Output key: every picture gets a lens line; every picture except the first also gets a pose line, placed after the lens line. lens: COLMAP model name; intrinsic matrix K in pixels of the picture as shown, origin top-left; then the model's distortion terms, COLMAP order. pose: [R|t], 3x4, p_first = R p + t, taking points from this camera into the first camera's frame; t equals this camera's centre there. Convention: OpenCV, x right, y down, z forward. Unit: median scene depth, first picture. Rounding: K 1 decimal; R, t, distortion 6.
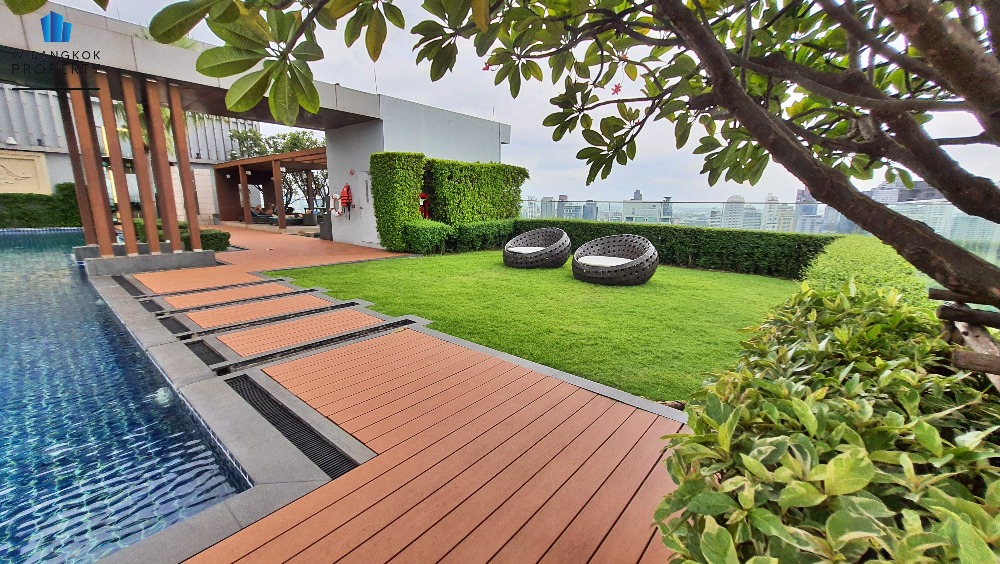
lens RADIAL K [[394.0, 0, 500.0], [0, 394.0, 282.0], [0, 0, 1]] dist [0.012839, -0.006189]
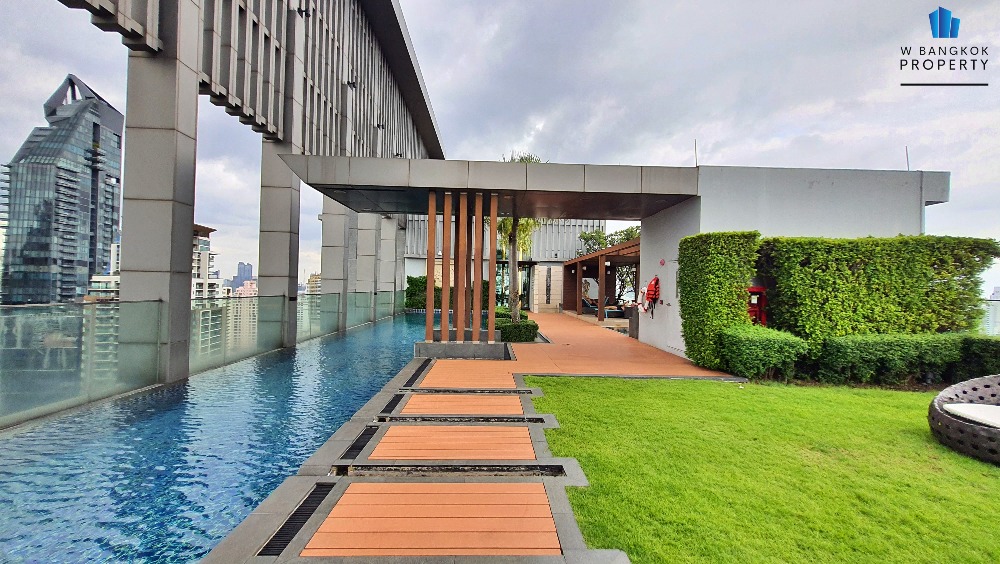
lens RADIAL K [[394.0, 0, 500.0], [0, 394.0, 282.0], [0, 0, 1]] dist [0.012839, -0.006189]
pose [[0.679911, -0.008240, -0.733249, 0.005820], [-0.156927, 0.975136, -0.156470, -0.055972], [0.716307, 0.221452, 0.661713, 0.223321]]
